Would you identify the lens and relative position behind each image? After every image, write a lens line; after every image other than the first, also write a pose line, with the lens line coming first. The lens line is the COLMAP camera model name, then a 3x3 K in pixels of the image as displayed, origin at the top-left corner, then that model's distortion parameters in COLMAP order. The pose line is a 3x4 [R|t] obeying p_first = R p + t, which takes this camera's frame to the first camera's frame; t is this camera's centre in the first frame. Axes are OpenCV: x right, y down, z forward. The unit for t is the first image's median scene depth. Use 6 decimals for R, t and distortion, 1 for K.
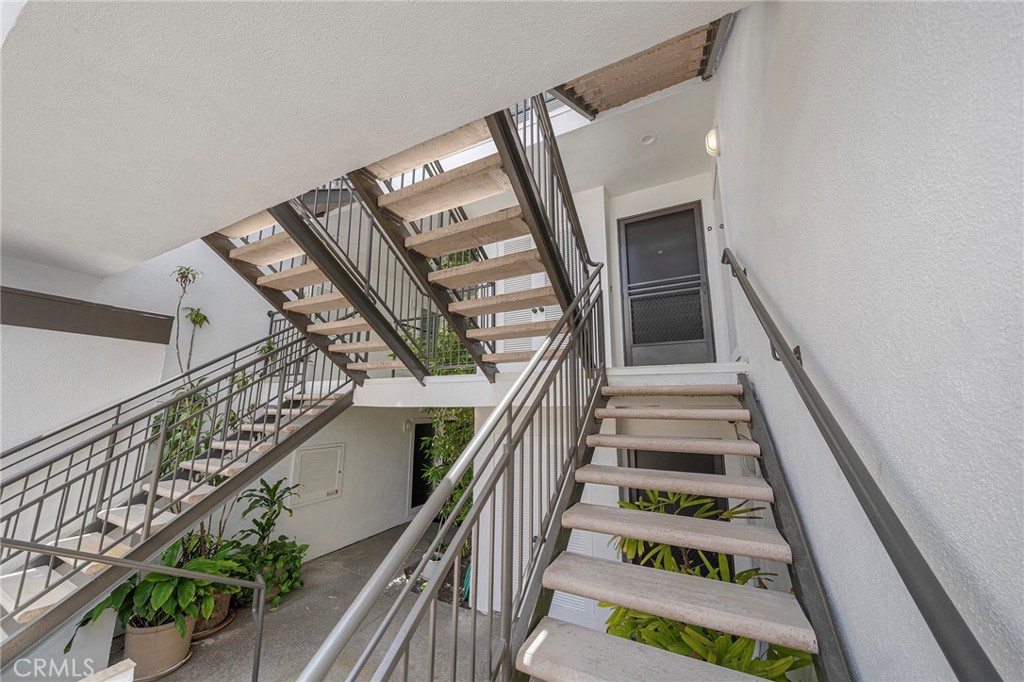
lens RADIAL K [[350.3, 0, 514.3], [0, 350.3, 340.9], [0, 0, 1]] dist [-0.002957, 0.000071]
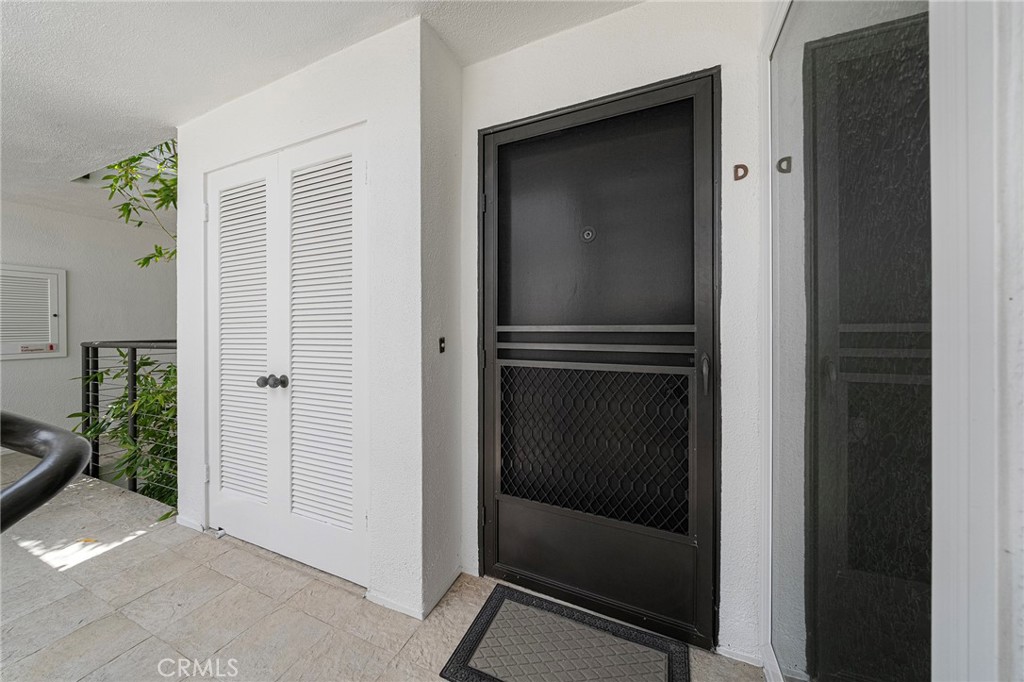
lens RADIAL K [[350.3, 0, 510.9], [0, 350.3, 336.9], [0, 0, 1]] dist [-0.002957, 0.000071]
pose [[0.997413, -0.004768, 0.071721, 0.327944], [-0.008036, 0.984145, 0.177182, -0.223718], [-0.071429, -0.177300, 0.981561, 0.667953]]
